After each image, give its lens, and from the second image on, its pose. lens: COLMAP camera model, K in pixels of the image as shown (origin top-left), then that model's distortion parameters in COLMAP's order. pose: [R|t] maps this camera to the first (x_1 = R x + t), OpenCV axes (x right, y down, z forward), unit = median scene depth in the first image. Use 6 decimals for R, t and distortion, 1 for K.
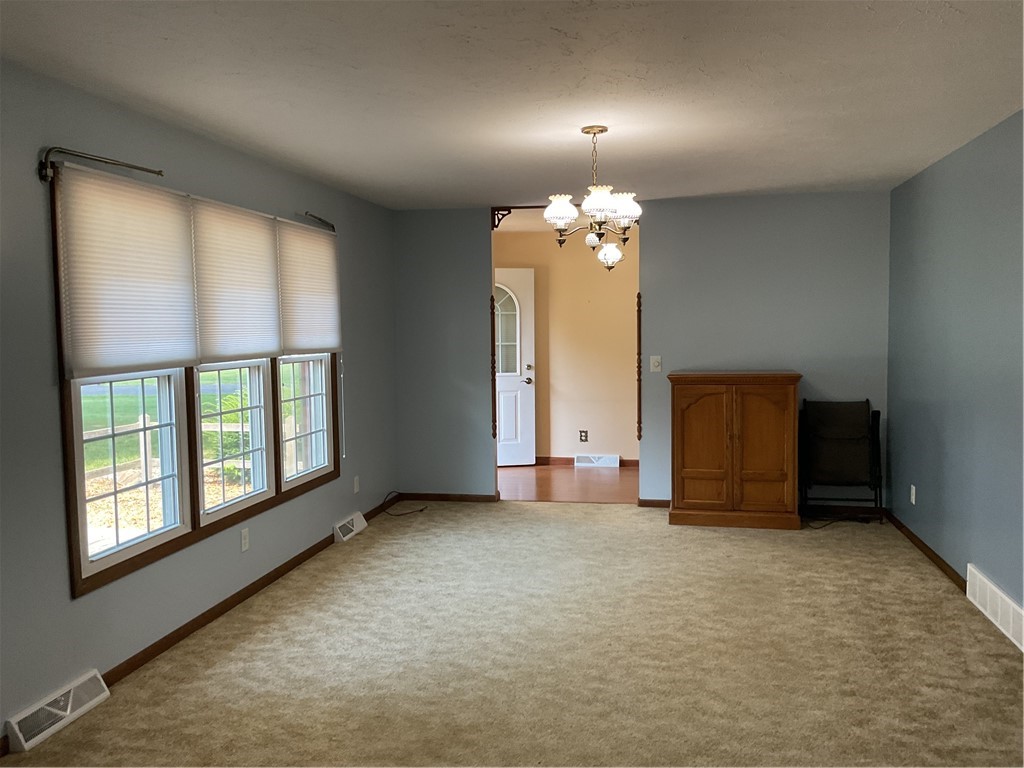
lens RADIAL K [[845.0, 0, 495.3], [0, 845.0, 382.9], [0, 0, 1]] dist [-0.003723, -0.042780]
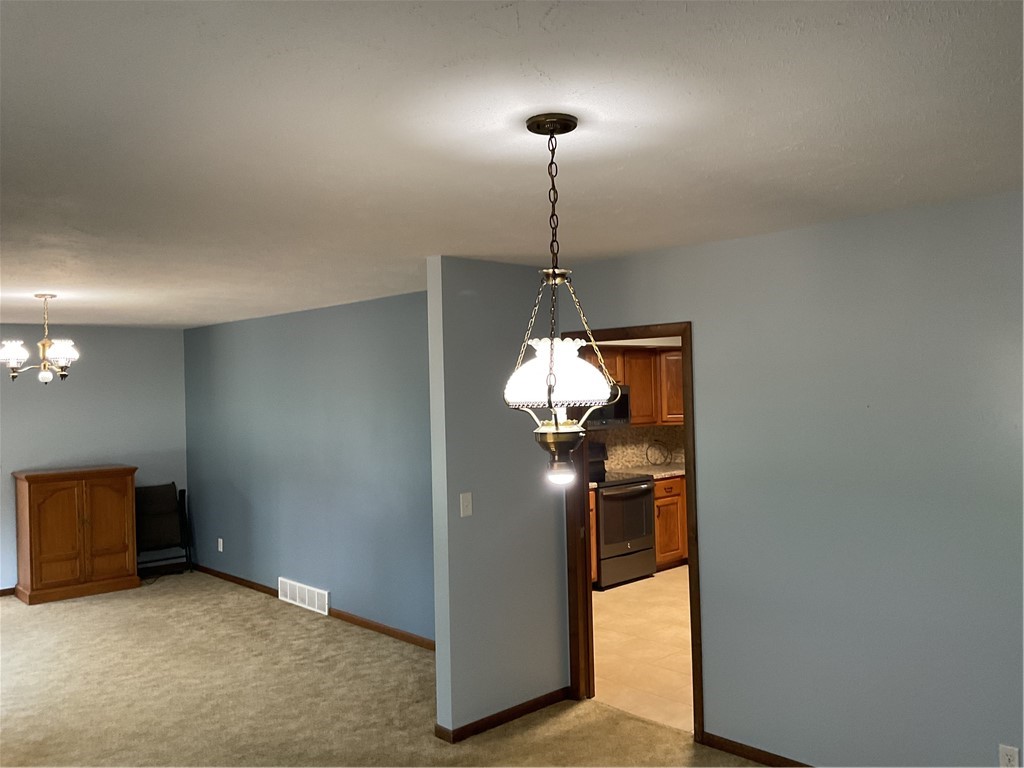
lens RADIAL K [[845.7, 0, 515.2], [0, 845.7, 387.3], [0, 0, 1]] dist [0.132843, -0.269856]
pose [[0.576462, 0.000472, 0.817124, -0.553923], [0.073556, 0.995910, -0.052467, -0.028474], [-0.813807, 0.090349, 0.574069, -0.364717]]
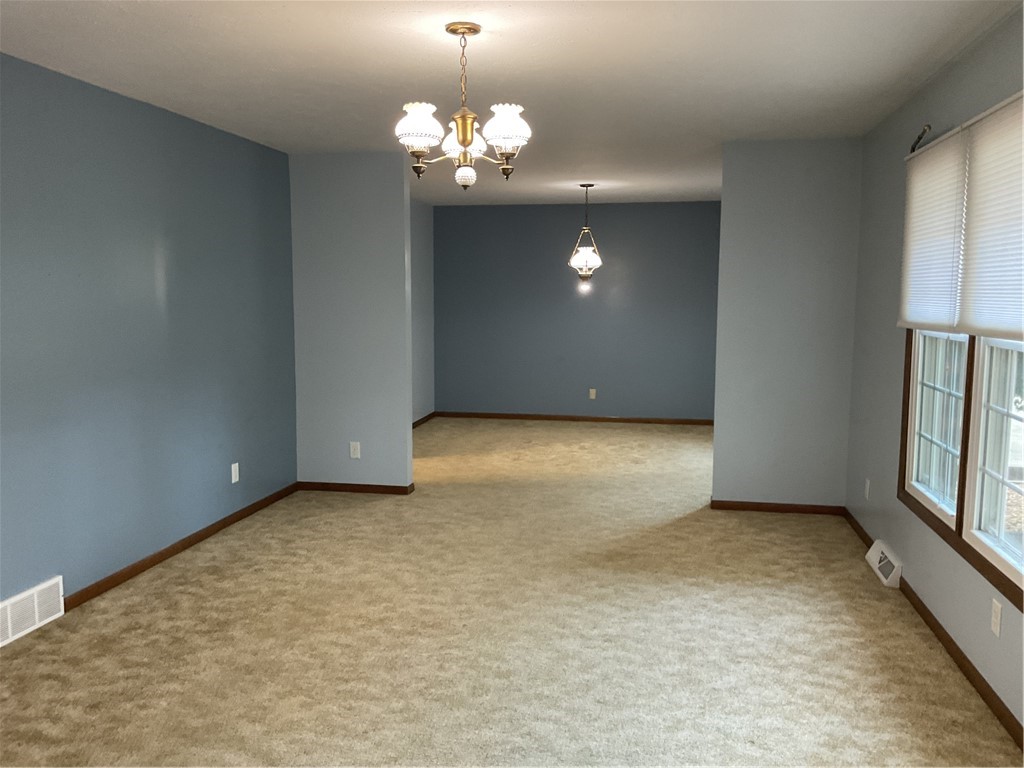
lens RADIAL K [[845.0, 0, 495.3], [0, 845.0, 382.9], [0, 0, 1]] dist [-0.003723, -0.042780]
pose [[-0.999914, 0.011859, -0.005673, 0.096811], [0.010693, 0.984738, 0.173715, -0.116586], [0.007646, 0.173639, -0.984780, 1.776323]]
